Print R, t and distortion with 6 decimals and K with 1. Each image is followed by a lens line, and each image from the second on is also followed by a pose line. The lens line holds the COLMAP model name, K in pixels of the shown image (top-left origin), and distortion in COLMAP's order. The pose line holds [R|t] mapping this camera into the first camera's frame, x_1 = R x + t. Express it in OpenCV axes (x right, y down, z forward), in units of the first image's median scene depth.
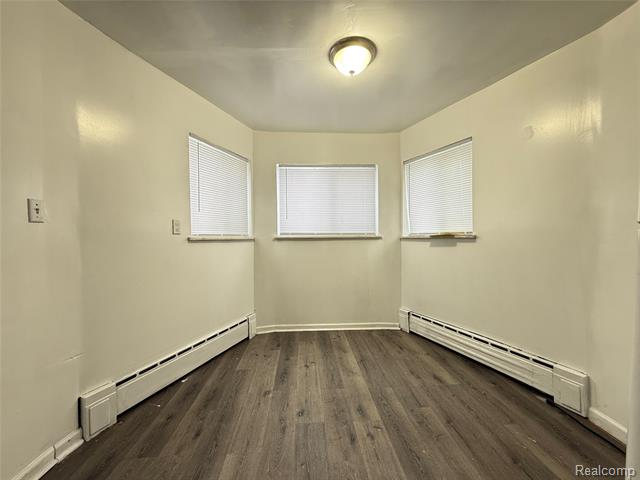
lens RADIAL K [[256.0, 0, 319.3], [0, 256.0, 235.6], [0, 0, 1]] dist [-0.002159, -0.000068]
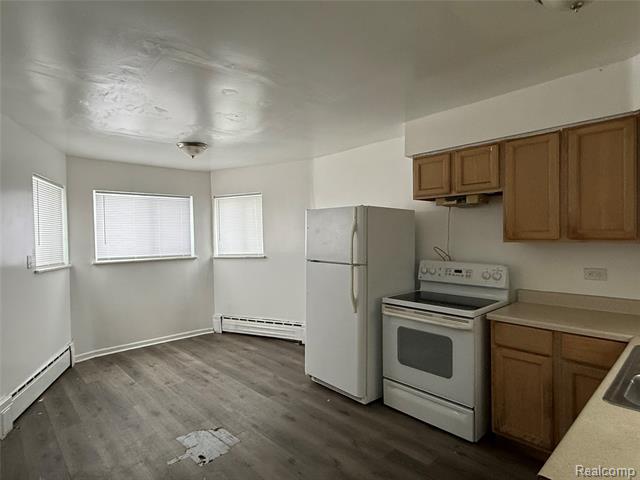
lens RADIAL K [[353.5, 0, 319.5], [0, 353.5, 238.9], [0, 0, 1]] dist [0.001094, 0.001011]
pose [[0.766657, -0.010549, 0.641970, -0.424942], [0.013462, 0.999909, 0.000354, -0.085667], [-0.641916, 0.008371, 0.766729, -0.704338]]
